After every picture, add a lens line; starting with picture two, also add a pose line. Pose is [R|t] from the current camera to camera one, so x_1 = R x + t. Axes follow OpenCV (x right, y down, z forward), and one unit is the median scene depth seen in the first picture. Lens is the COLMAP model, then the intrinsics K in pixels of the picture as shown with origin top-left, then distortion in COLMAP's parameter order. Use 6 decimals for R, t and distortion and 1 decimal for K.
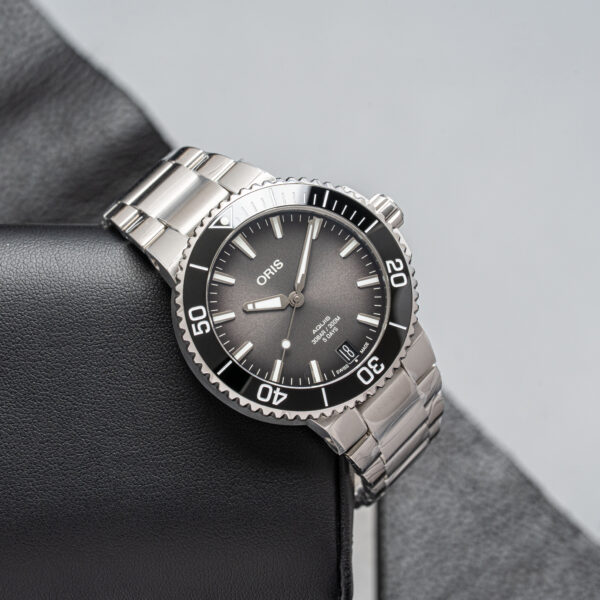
lens RADIAL K [[3665.8, 0, 298.6], [0, 3665.8, 300.9], [0, 0, 1]] dist [2.271701, 0.000000]
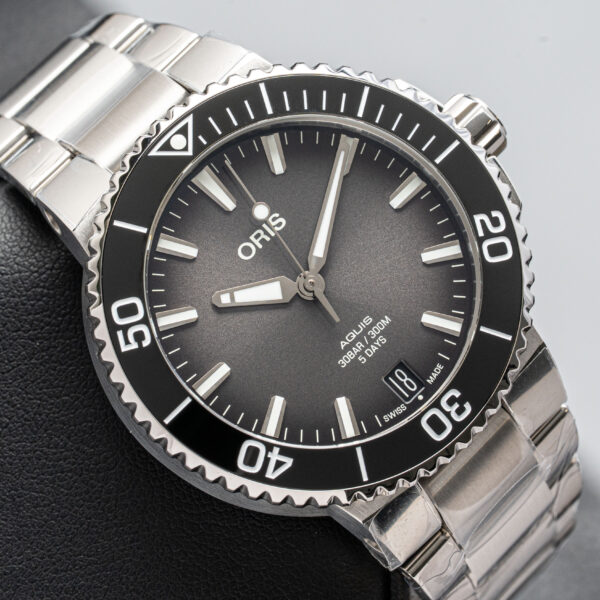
lens RADIAL K [[3665.8, 0, 302.5], [0, 3665.8, 298.1], [0, 0, 1]] dist [2.271701, 0.000000]
pose [[0.999529, -0.003927, -0.030436, 0.014972], [0.003391, 0.999839, -0.017640, 0.011117], [0.030501, 0.017528, 0.999381, 0.450854]]
